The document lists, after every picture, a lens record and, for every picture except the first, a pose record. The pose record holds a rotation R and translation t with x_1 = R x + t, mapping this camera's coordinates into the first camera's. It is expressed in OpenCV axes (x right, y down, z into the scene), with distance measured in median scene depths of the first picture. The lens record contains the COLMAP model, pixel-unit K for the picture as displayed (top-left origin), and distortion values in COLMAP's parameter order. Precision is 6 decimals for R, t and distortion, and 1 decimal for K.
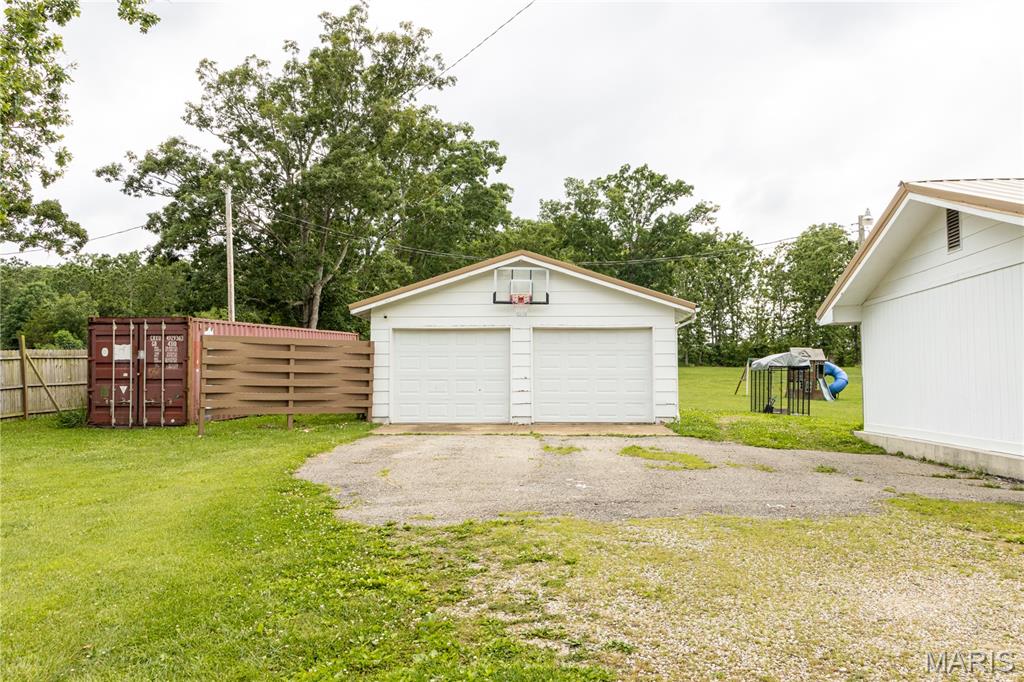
lens RADIAL K [[848.9, 0, 513.2], [0, 848.9, 343.3], [0, 0, 1]] dist [0.013013, 0.009807]
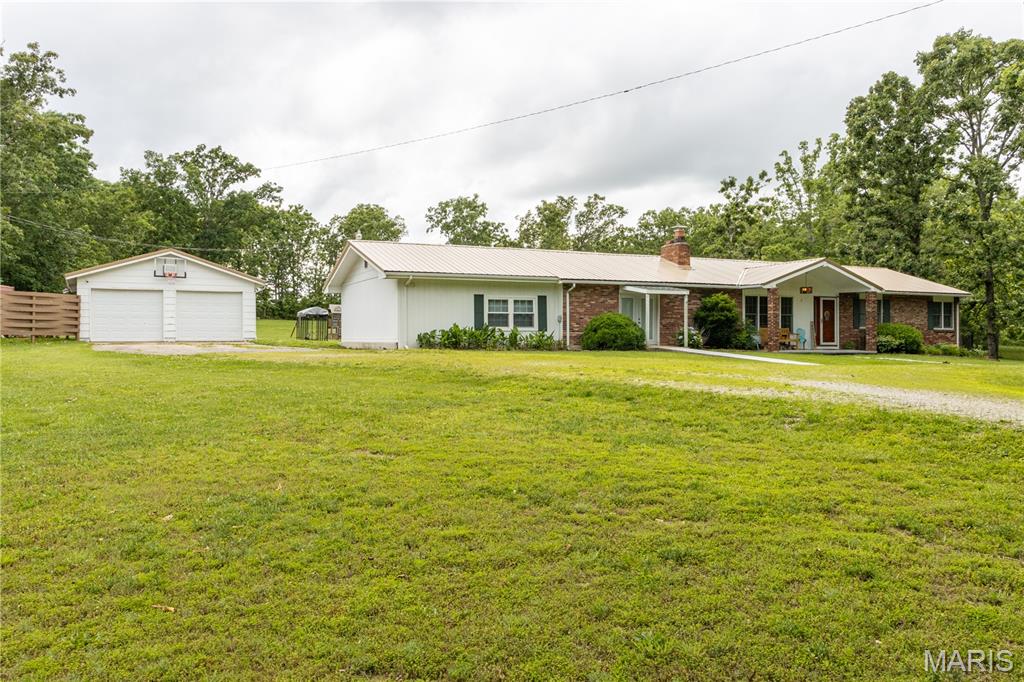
lens RADIAL K [[848.9, 0, 513.5], [0, 848.9, 345.8], [0, 0, 1]] dist [0.013013, 0.009807]
pose [[0.876445, -0.001986, 0.481499, -0.145674], [-0.024407, 0.998523, 0.048547, -0.003488], [-0.480884, -0.054301, 0.875101, -0.637344]]
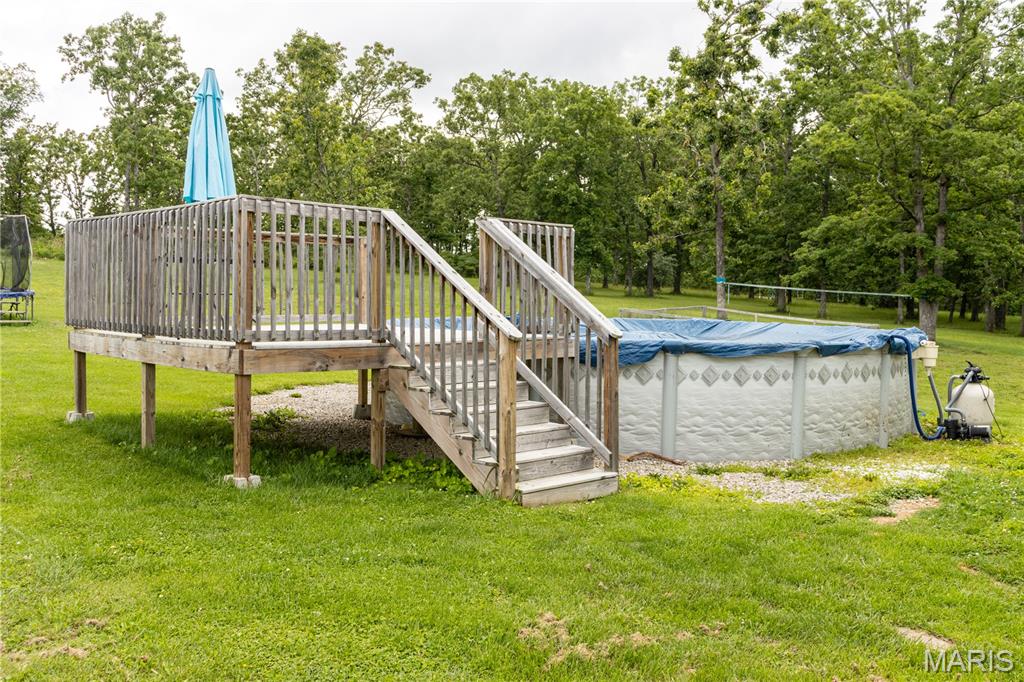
lens RADIAL K [[942.3, 0, 512.6], [0, 942.3, 343.0], [0, 0, 1]] dist [0.016939, 0.000000]
pose [[0.696777, -0.023793, 0.716893, 0.486077], [-0.048160, 0.995643, 0.079853, 0.072718], [-0.715669, -0.090165, 0.692595, 0.567482]]
